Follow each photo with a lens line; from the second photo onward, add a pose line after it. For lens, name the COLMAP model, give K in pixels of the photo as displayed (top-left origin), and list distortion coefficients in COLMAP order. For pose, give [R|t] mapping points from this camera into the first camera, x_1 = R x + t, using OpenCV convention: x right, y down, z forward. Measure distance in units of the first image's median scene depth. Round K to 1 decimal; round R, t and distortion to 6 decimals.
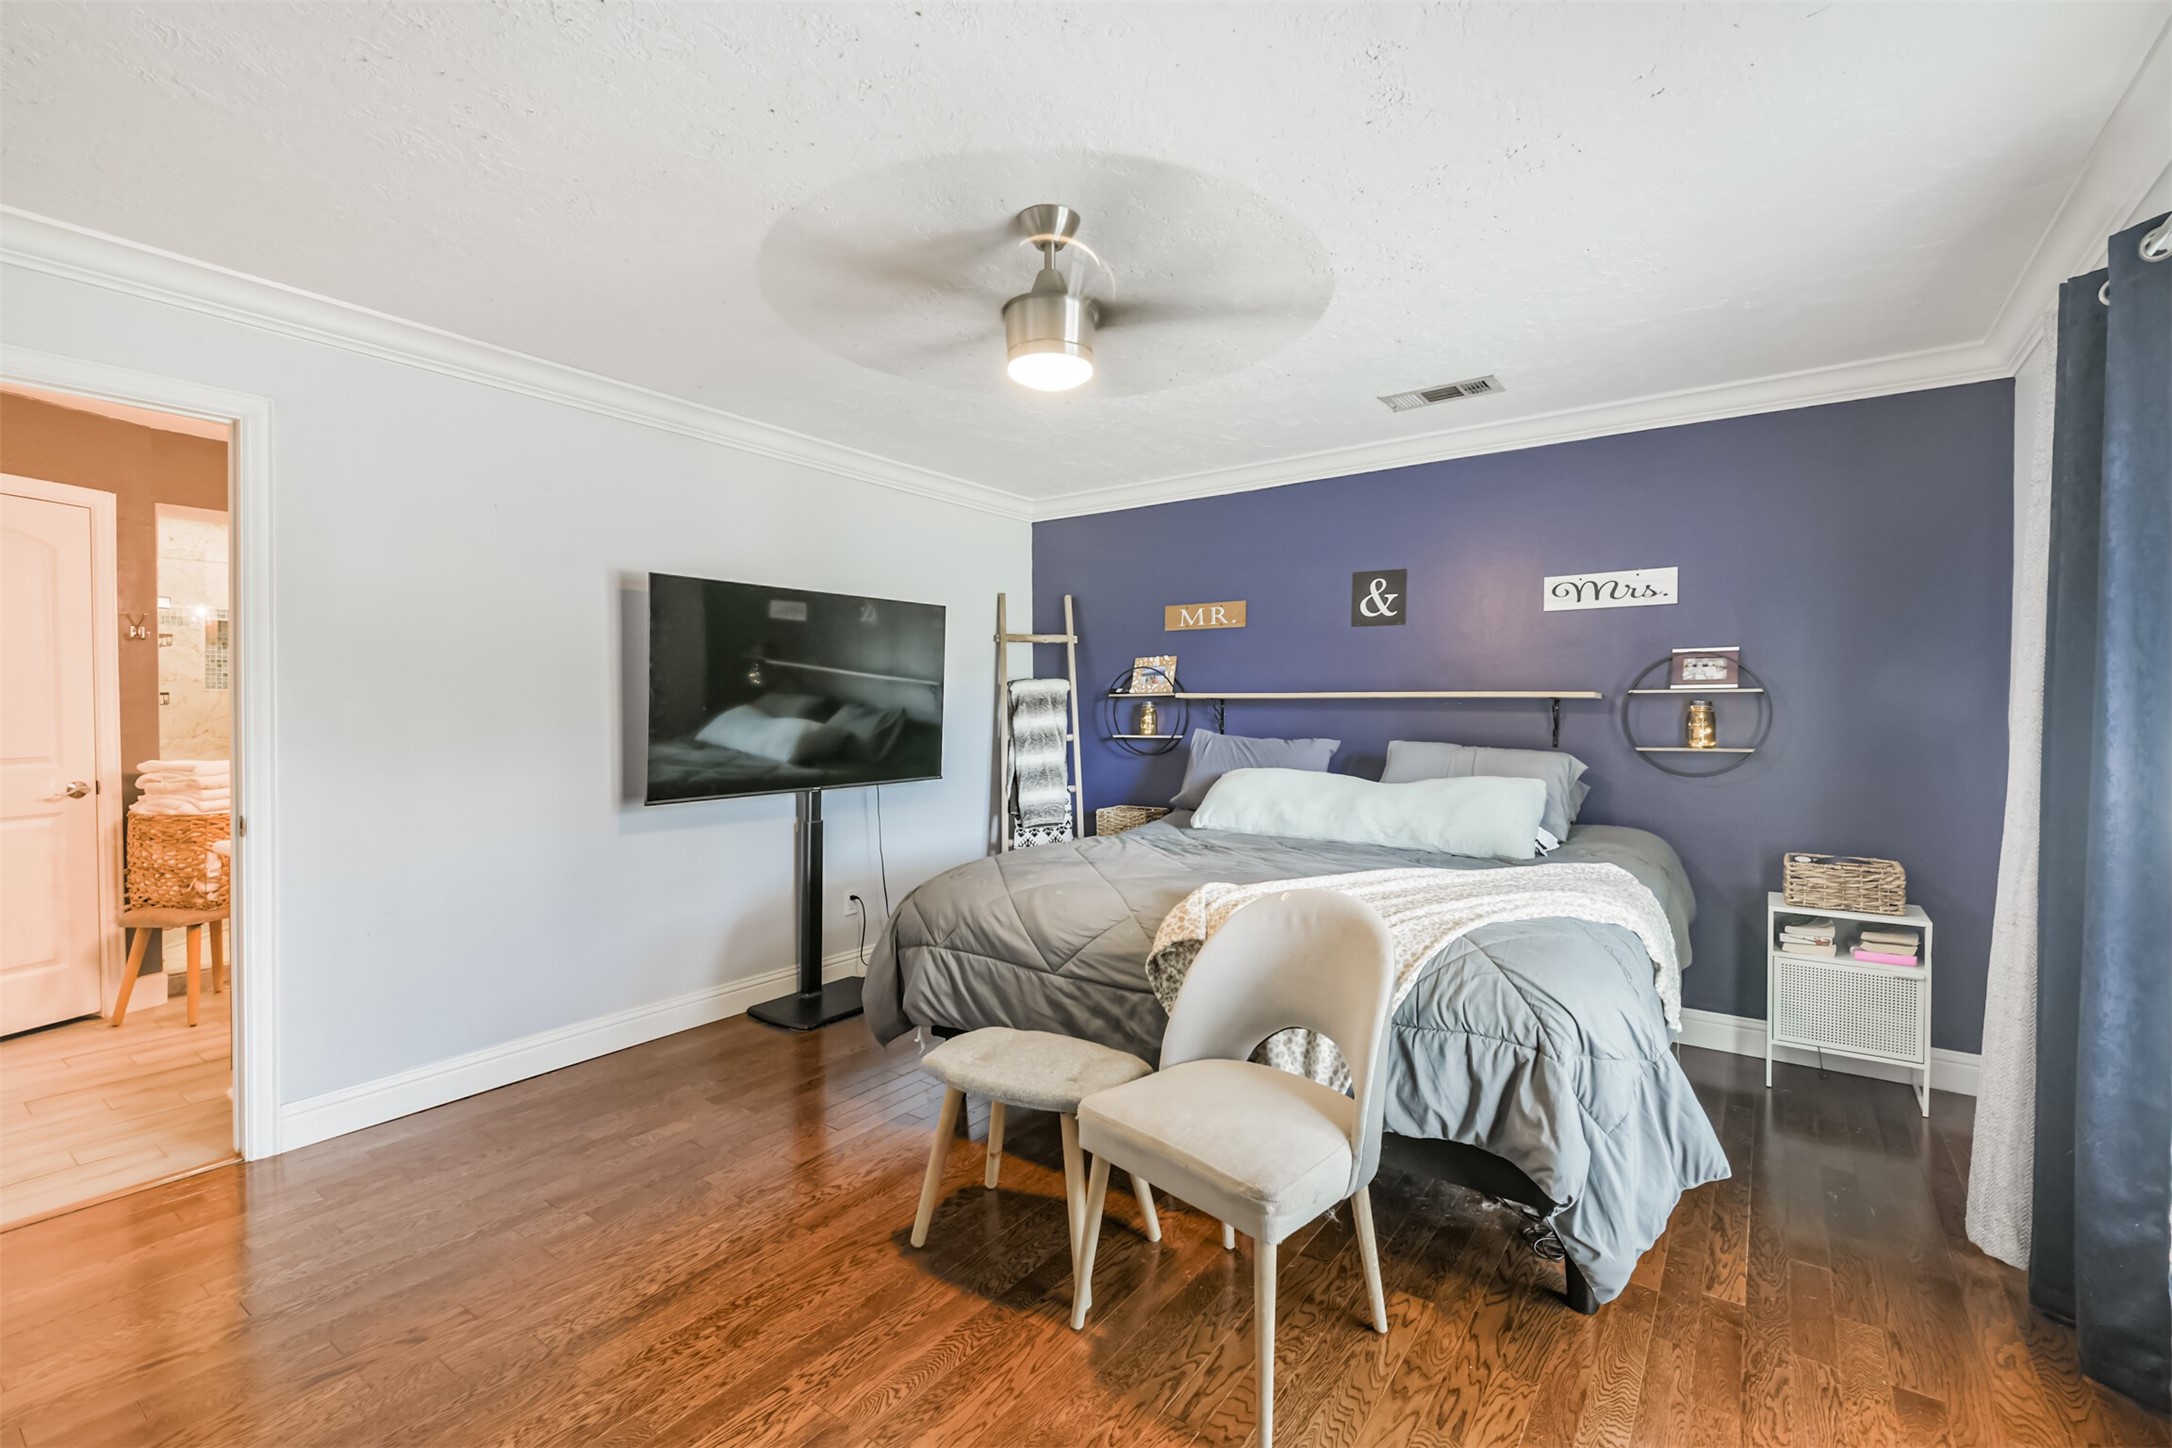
lens RADIAL K [[936.1, 0, 1088.7], [0, 936.1, 720.1], [0, 0, 1]] dist [0.009467, -0.002410]
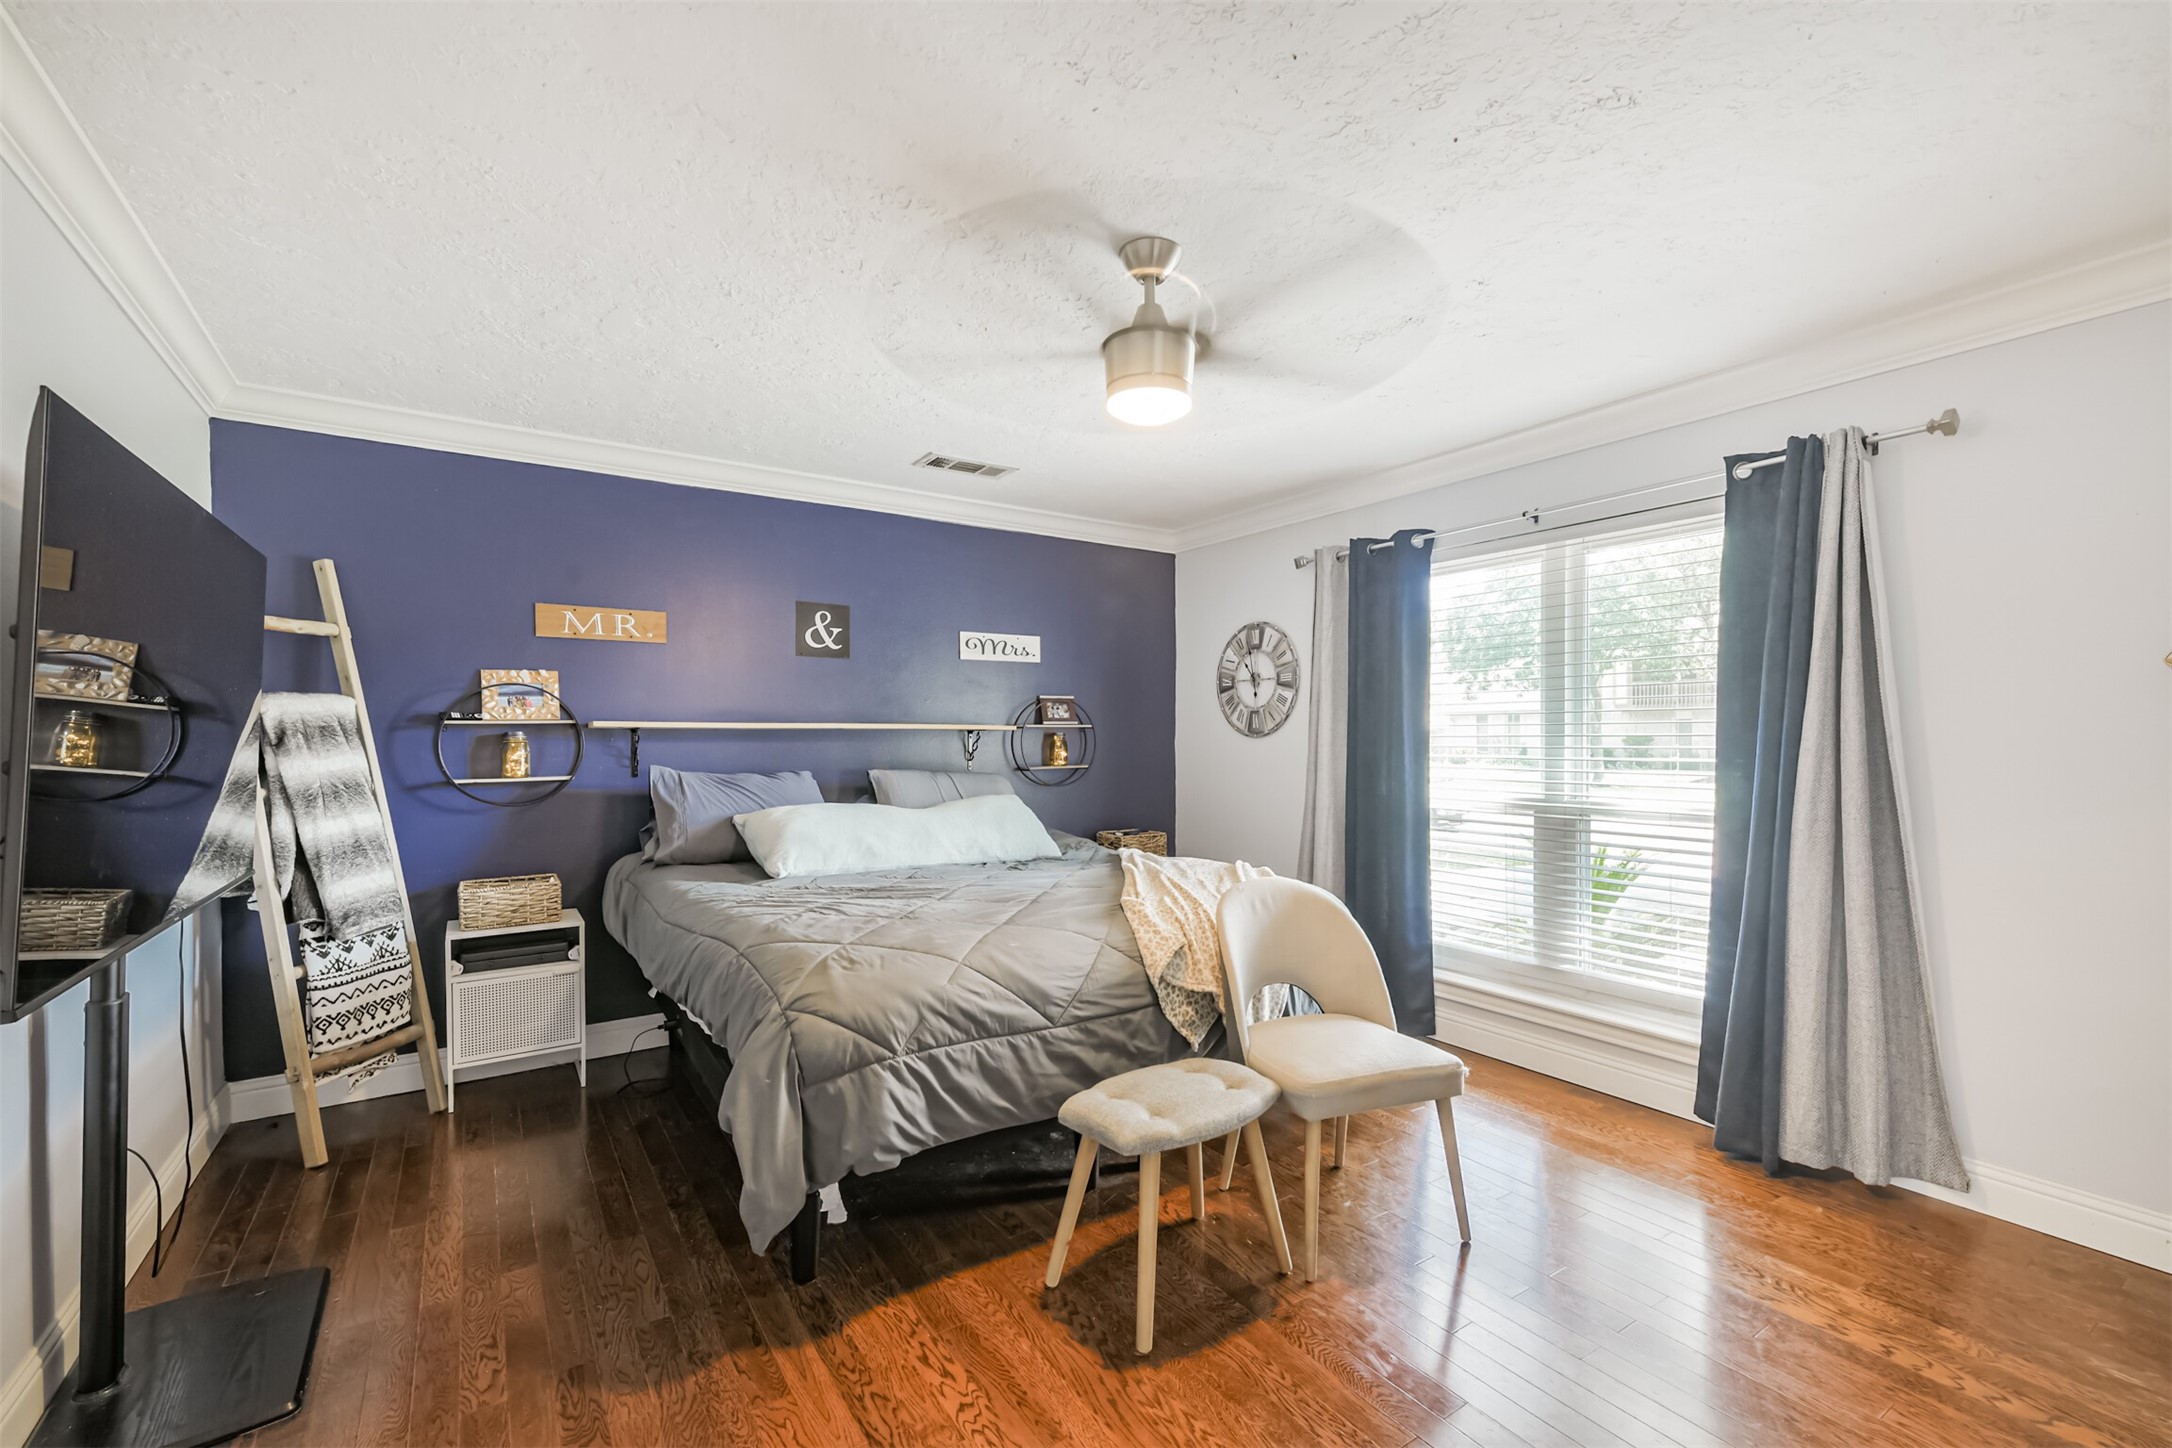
lens RADIAL K [[936.1, 0, 1088.0], [0, 936.1, 733.9], [0, 0, 1]] dist [0.009467, -0.002410]
pose [[0.344928, 0.000507, 0.938629, -0.543632], [0.013464, 0.999894, -0.005488, -0.009103], [-0.938533, 0.014531, 0.344885, 0.388455]]
